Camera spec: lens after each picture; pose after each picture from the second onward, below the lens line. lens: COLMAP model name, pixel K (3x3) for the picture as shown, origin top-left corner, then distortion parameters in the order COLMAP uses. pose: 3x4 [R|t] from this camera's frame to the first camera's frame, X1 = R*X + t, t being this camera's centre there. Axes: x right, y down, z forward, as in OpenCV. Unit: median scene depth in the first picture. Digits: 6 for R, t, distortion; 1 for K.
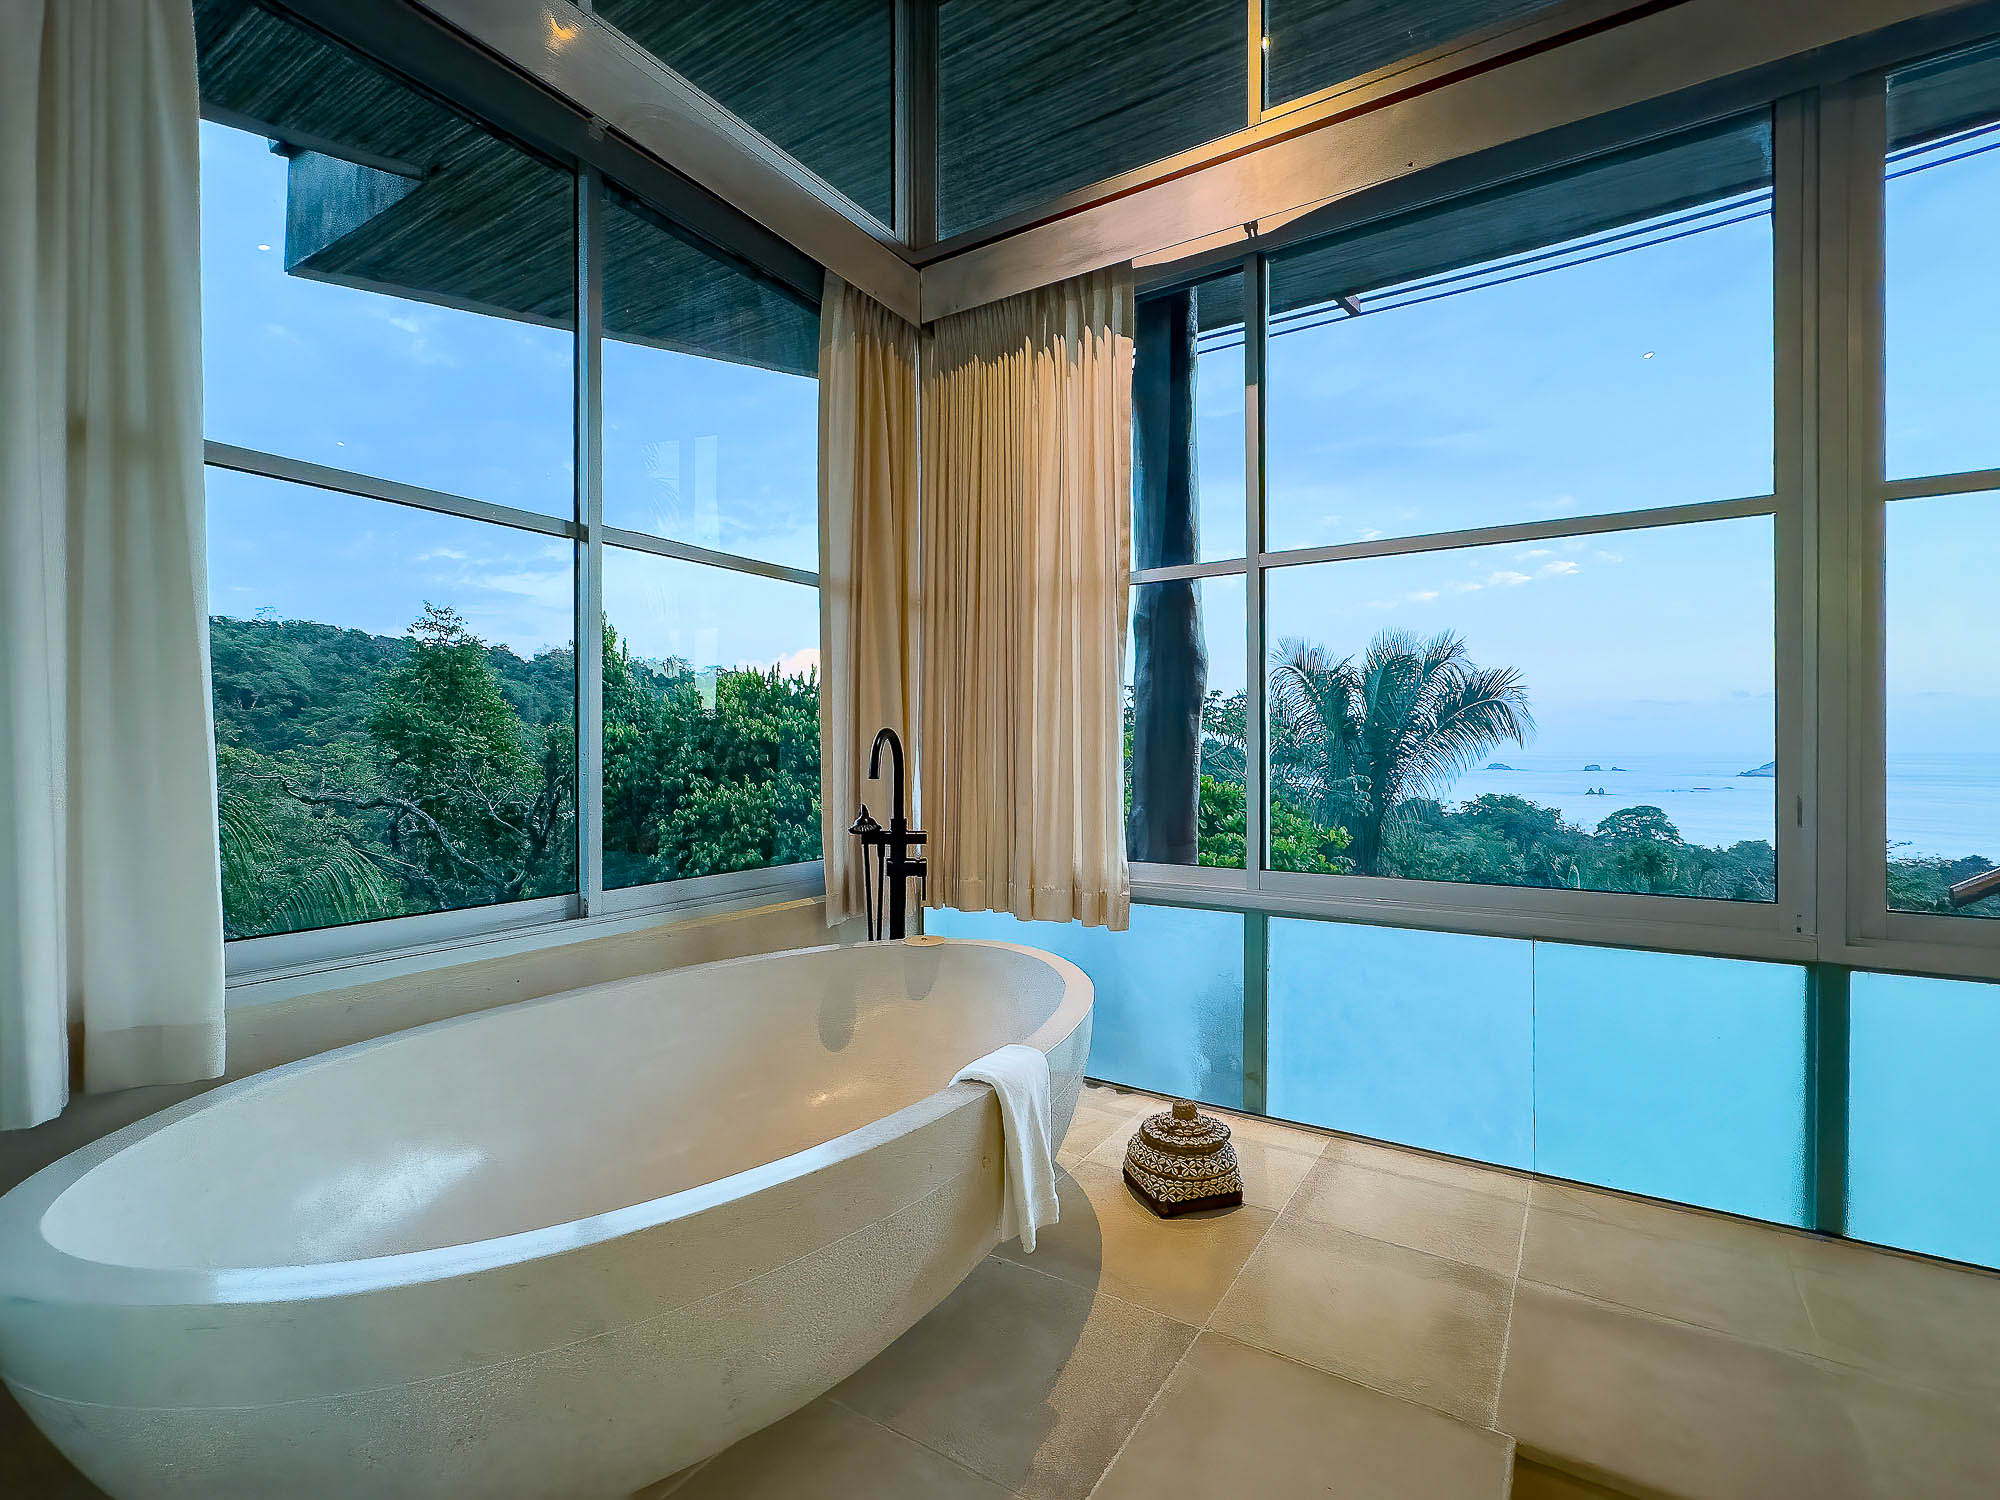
lens RADIAL K [[922.5, 0, 1000.0], [0, 922.5, 750.0], [0, 0, 1]] dist [-0.000253, 0.000160]
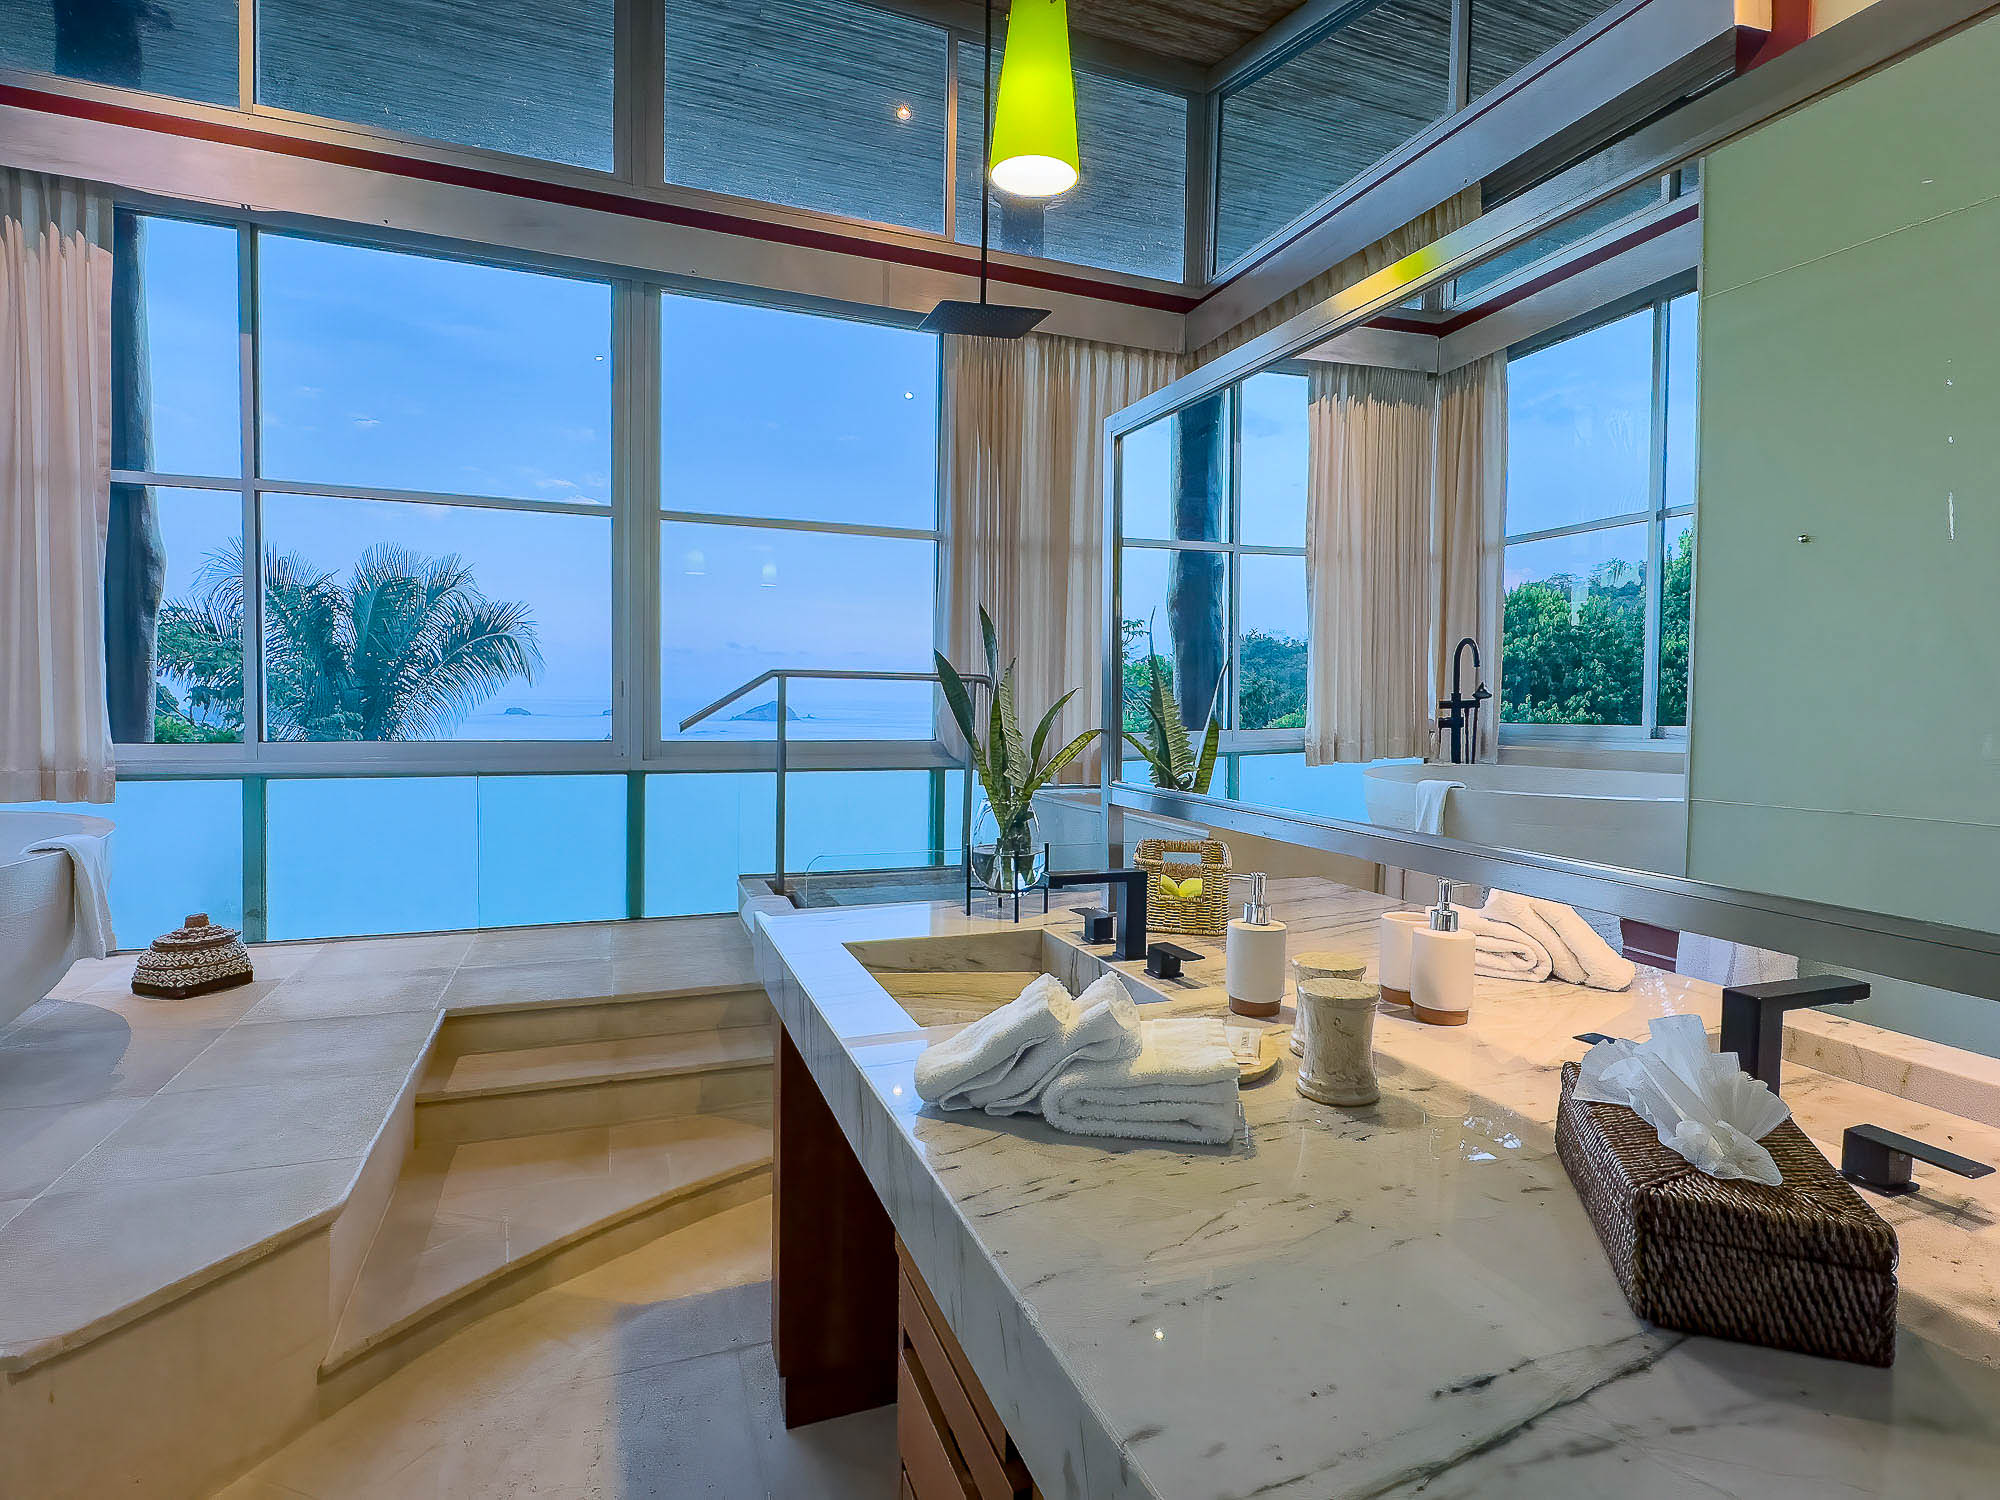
lens RADIAL K [[1024.3, 0, 1007.1], [0, 1024.3, 734.2], [0, 0, 1]] dist [0.001632, -0.000532]
pose [[0.587136, -0.018743, 0.809271, -0.214177], [-0.015311, 0.999296, 0.034253, 0.055253], [-0.809344, -0.032502, 0.586436, -0.544448]]
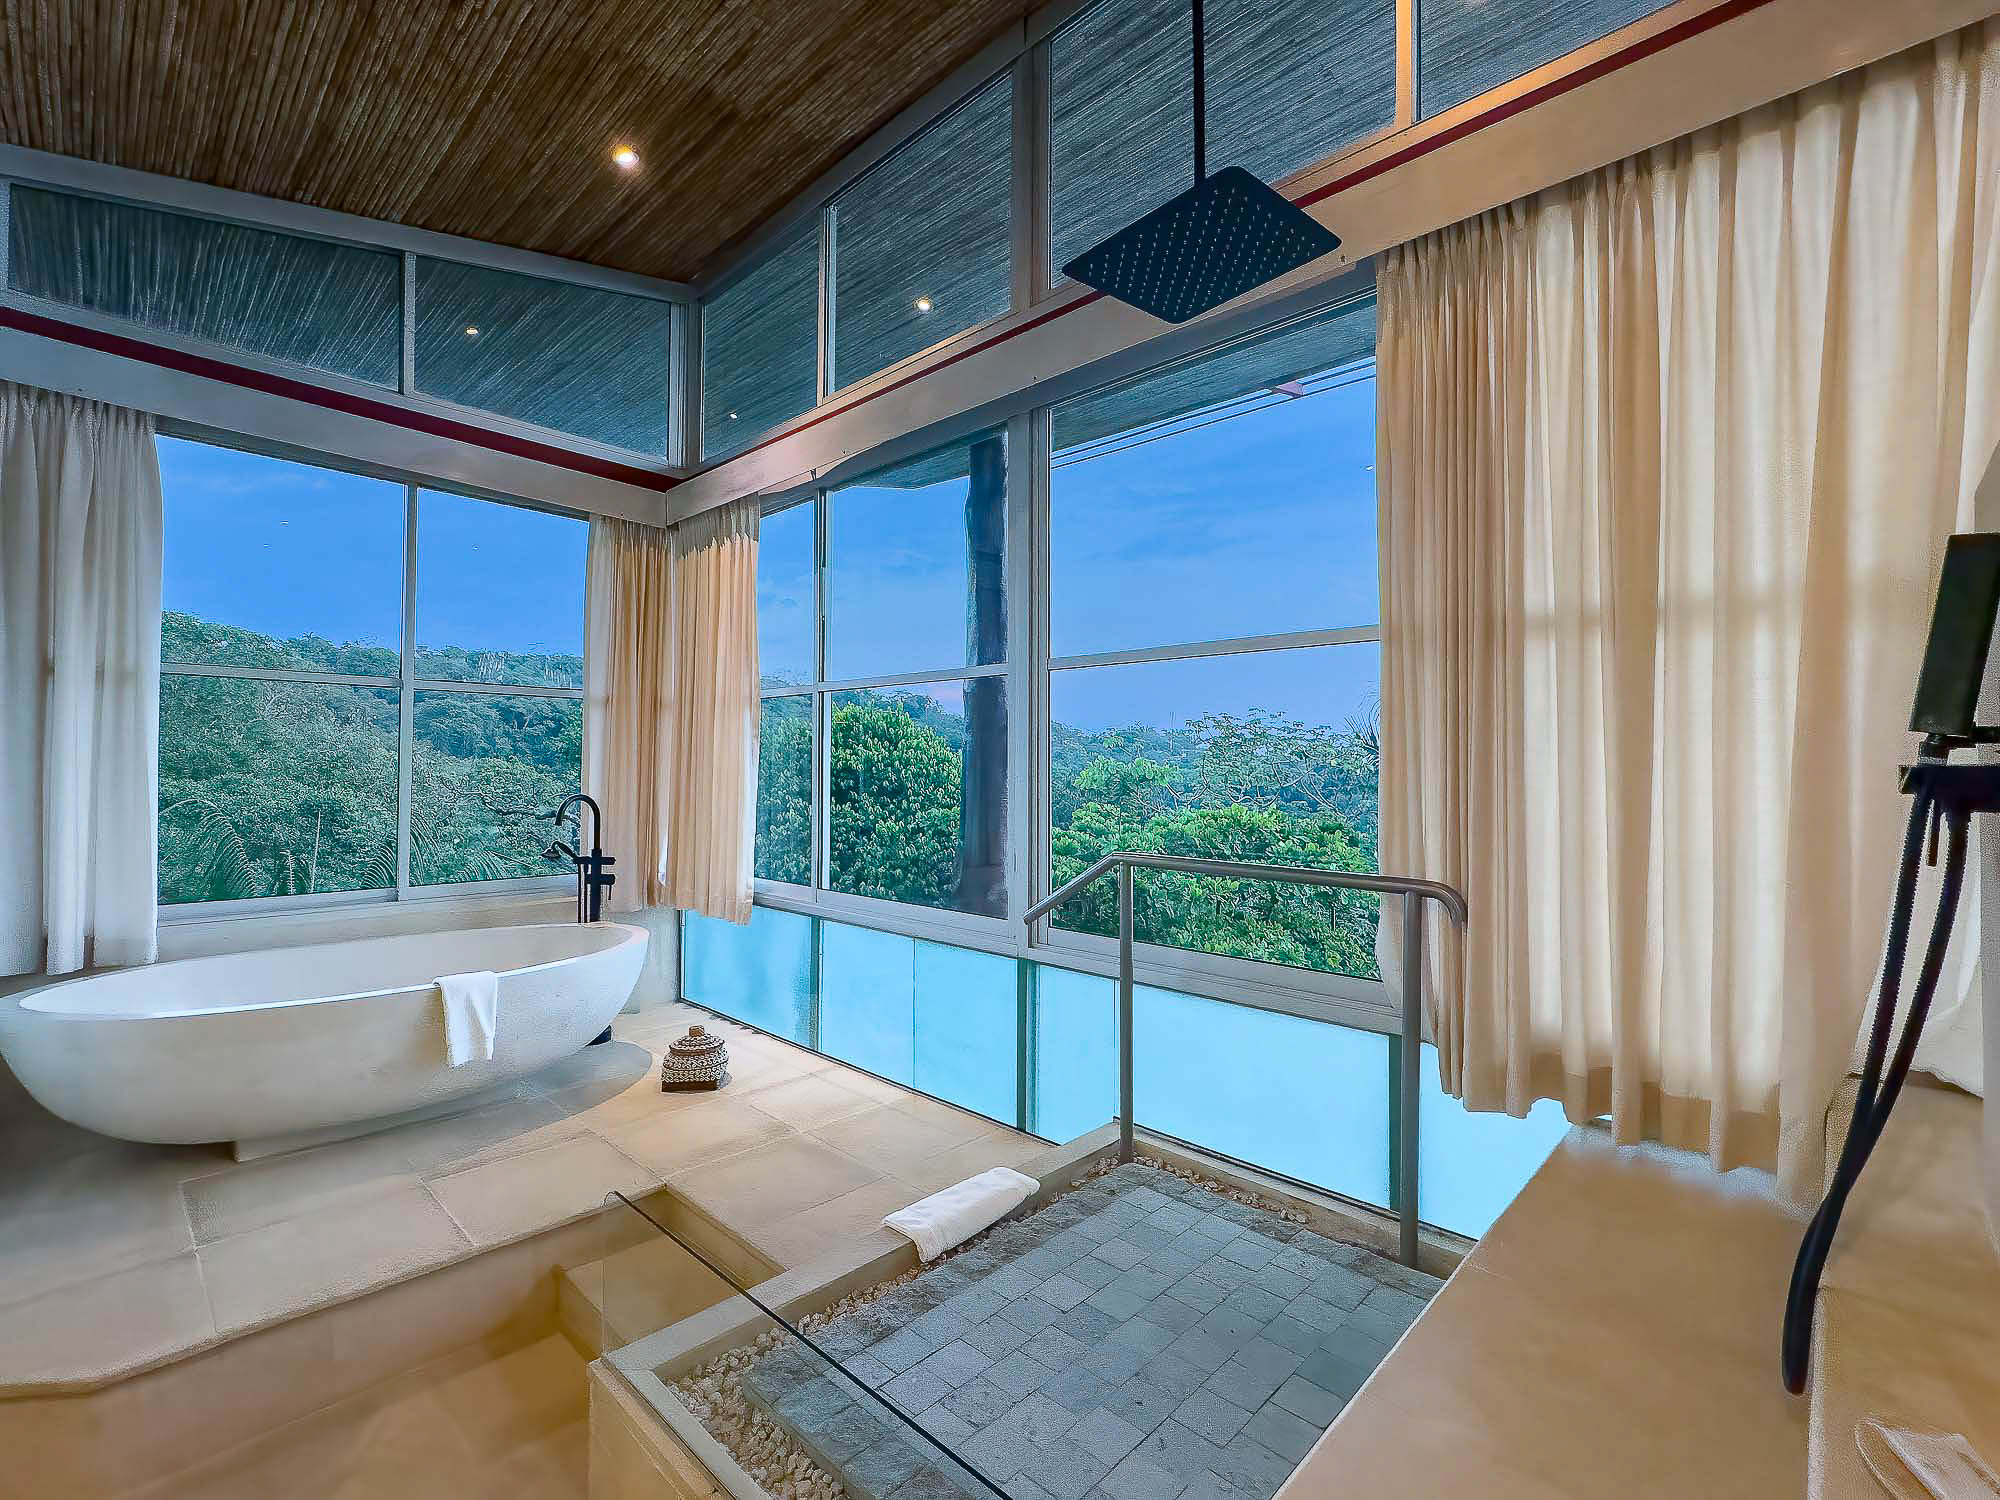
lens RADIAL K [[884.2, 0, 1000.0], [0, 884.2, 750.0], [0, 0, 1]] dist [0.001762, -0.000064]
pose [[0.982068, 0.005996, -0.188431, 0.801227], [-0.010069, 0.999736, -0.020667, -0.067664], [0.188257, 0.022194, 0.981869, -0.363153]]
